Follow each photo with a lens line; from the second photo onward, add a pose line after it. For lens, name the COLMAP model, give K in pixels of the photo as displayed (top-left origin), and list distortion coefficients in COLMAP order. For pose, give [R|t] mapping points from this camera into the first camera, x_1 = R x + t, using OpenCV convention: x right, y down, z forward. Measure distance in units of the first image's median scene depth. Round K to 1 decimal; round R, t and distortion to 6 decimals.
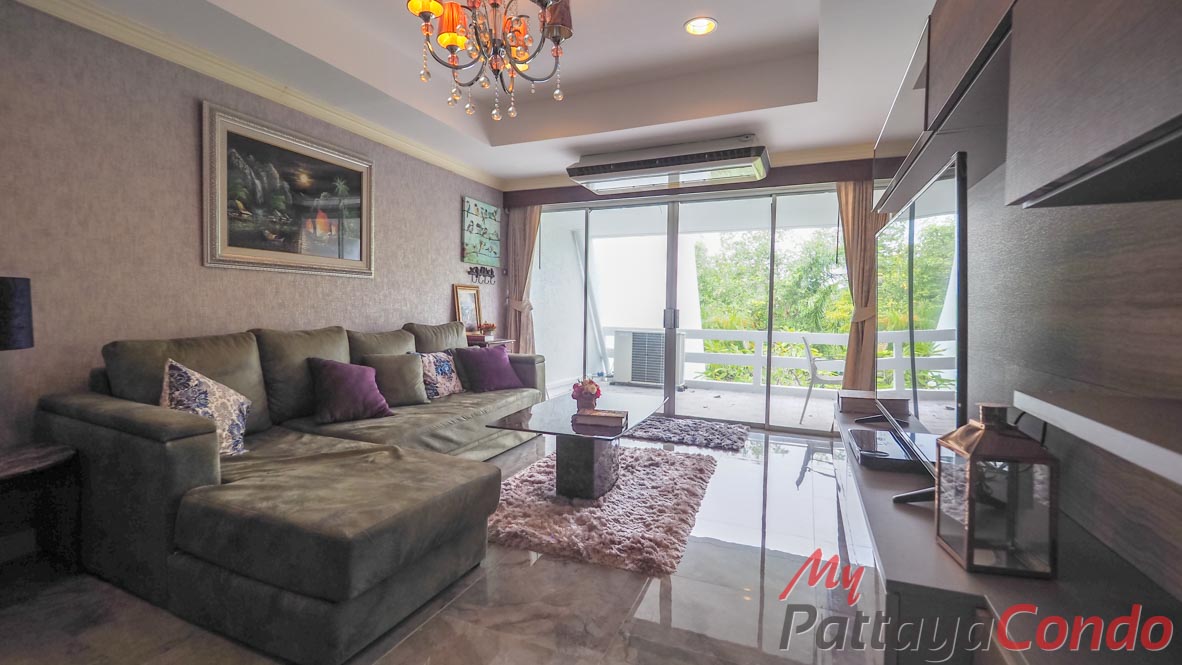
lens RADIAL K [[502.9, 0, 574.2], [0, 502.9, 331.2], [0, 0, 1]] dist [0.002833, -0.000159]
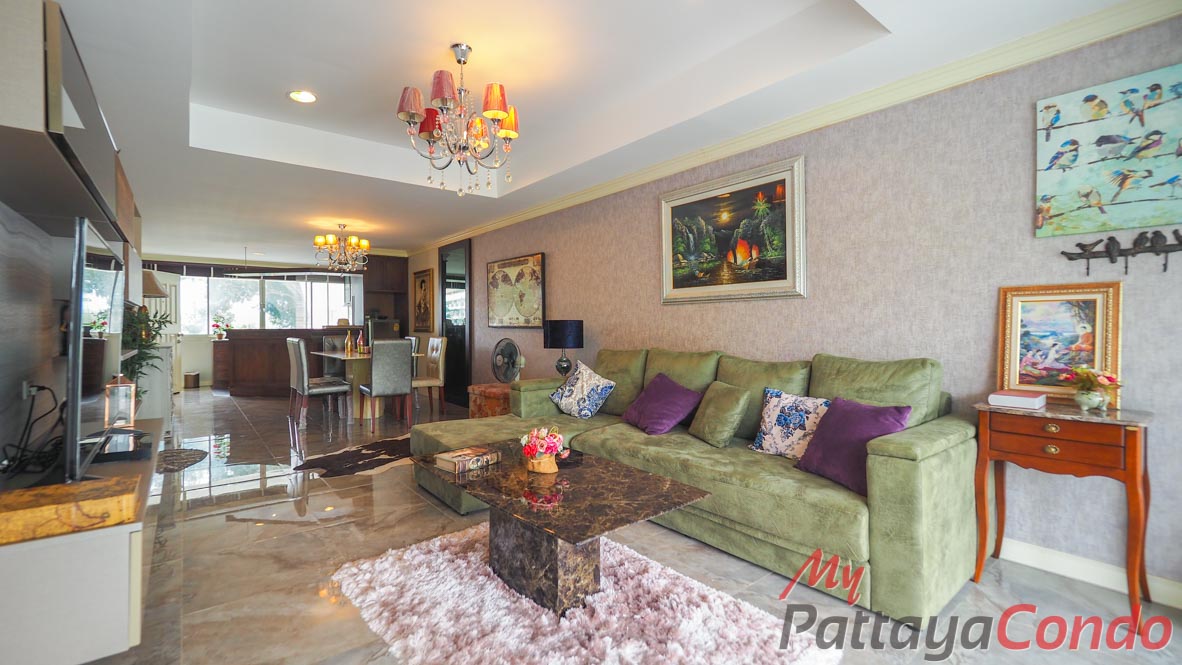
lens RADIAL K [[502.9, 0, 574.2], [0, 502.9, 331.2], [0, 0, 1]] dist [0.002833, -0.000159]
pose [[-0.461245, 0.000028, -0.887273, 0.470573], [-0.042474, 0.998853, 0.022111, -0.048199], [0.886255, 0.047884, -0.460715, 0.970155]]
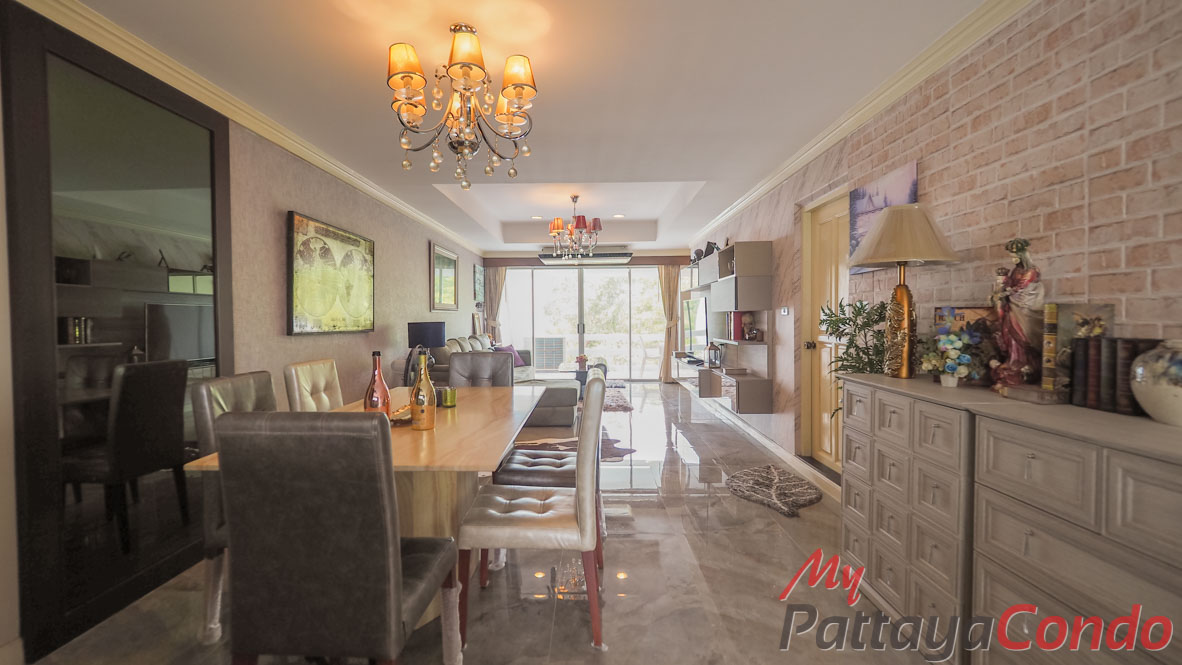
lens RADIAL K [[502.9, 0, 576.7], [0, 502.9, 328.5], [0, 0, 1]] dist [0.001587, 0.000039]
pose [[0.920624, -0.031184, 0.389203, -0.654655], [0.040894, 0.999024, -0.016686, 0.005713], [-0.388303, 0.031278, 0.921001, -0.859018]]
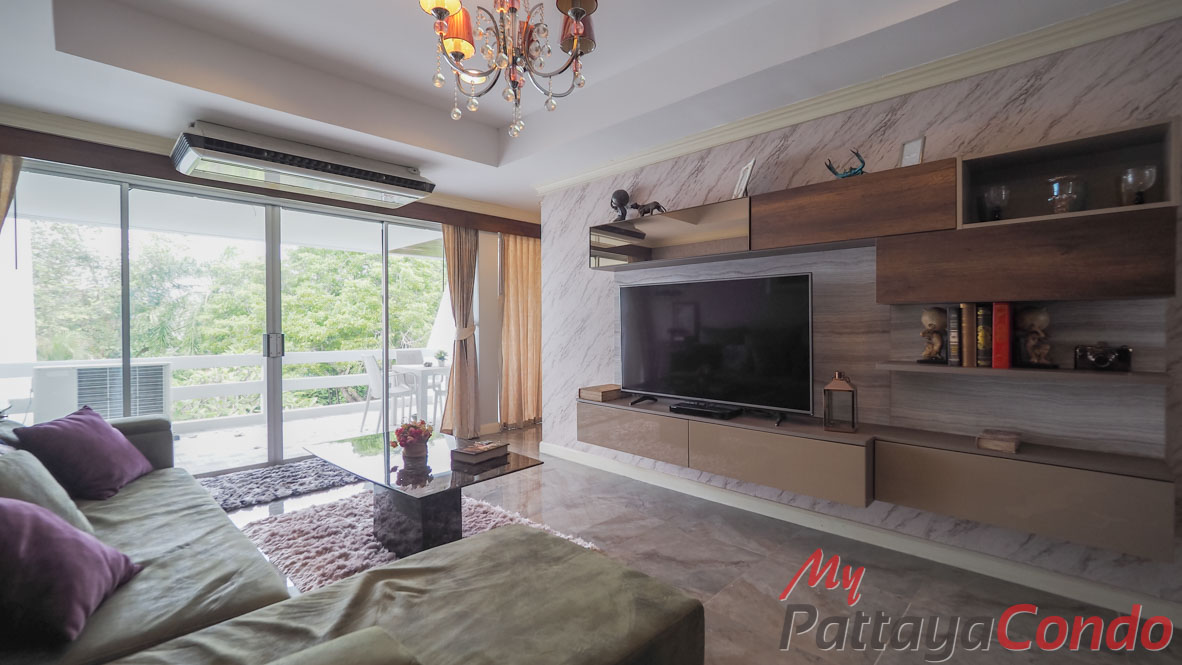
lens RADIAL K [[502.9, 0, 576.7], [0, 502.9, 328.5], [0, 0, 1]] dist [0.001587, 0.000039]
pose [[0.350922, -0.023203, 0.936117, -0.487018], [0.050053, 0.998729, 0.005991, -0.039241], [-0.935066, 0.044753, 0.351638, 0.293935]]
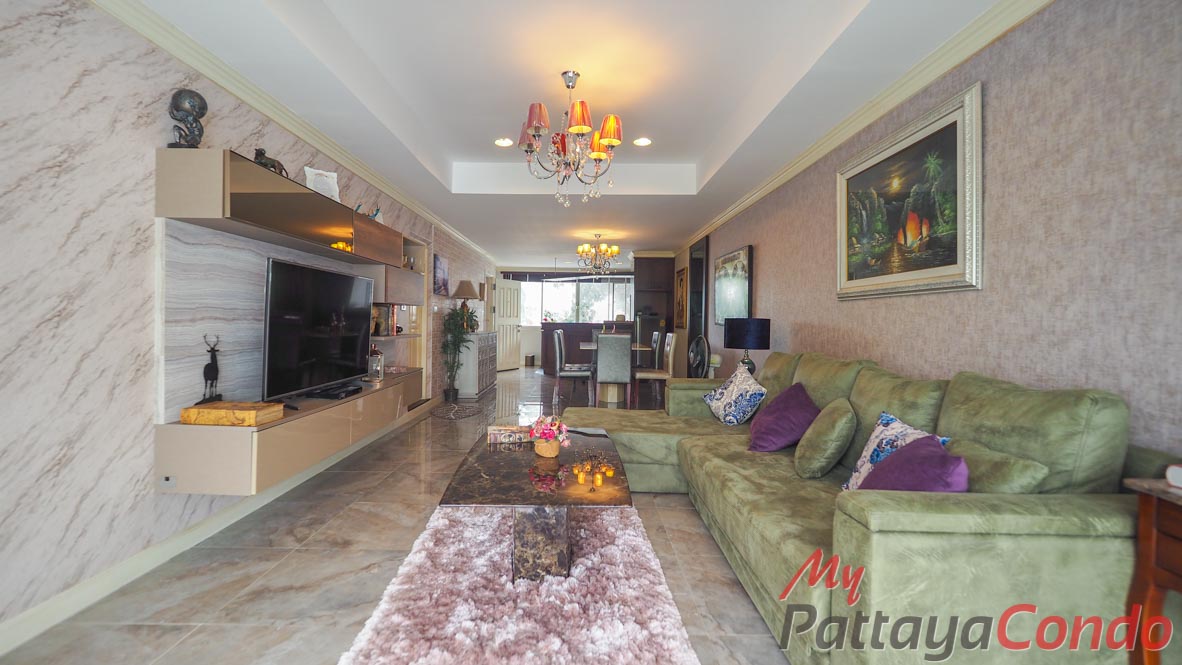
lens RADIAL K [[502.9, 0, 576.7], [0, 502.9, 328.5], [0, 0, 1]] dist [0.001587, 0.000039]
pose [[-0.915337, -0.017257, -0.402318, 0.222502], [-0.042592, 0.997626, 0.054111, -0.066924], [0.400430, 0.066665, -0.913899, 1.239272]]
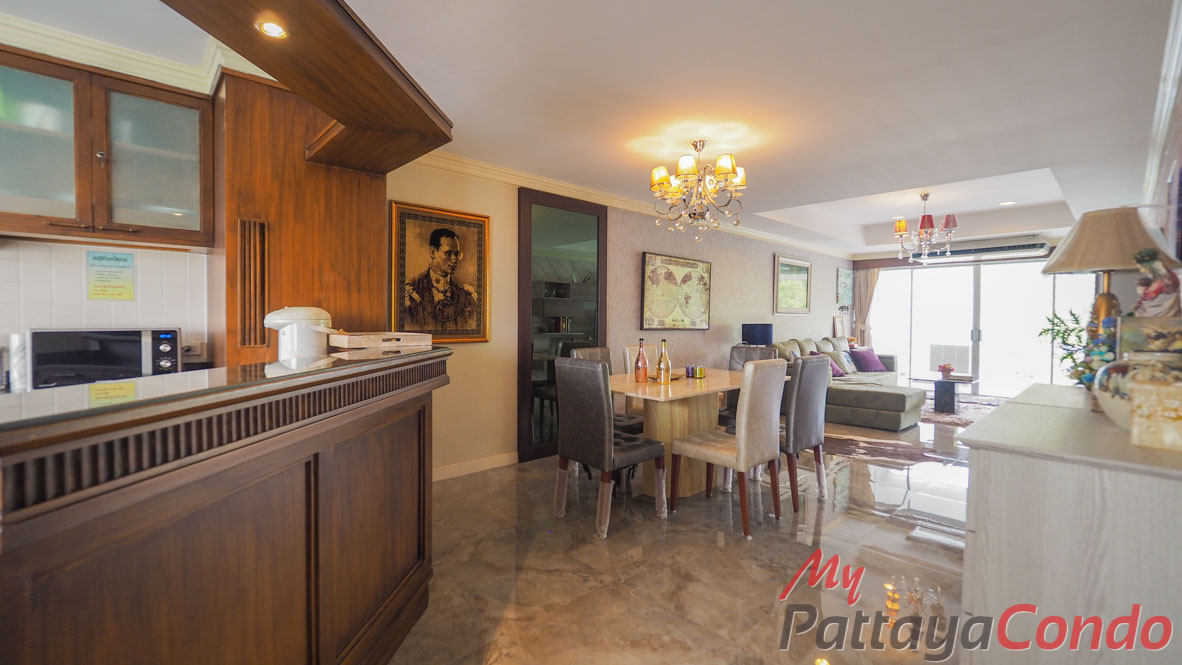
lens RADIAL K [[502.9, 0, 576.7], [0, 502.9, 328.5], [0, 0, 1]] dist [0.001587, 0.000039]
pose [[0.918774, -0.001752, -0.394779, -0.414646], [-0.011194, 0.999472, -0.030487, 0.021078], [0.394624, 0.032430, 0.918270, -1.174076]]
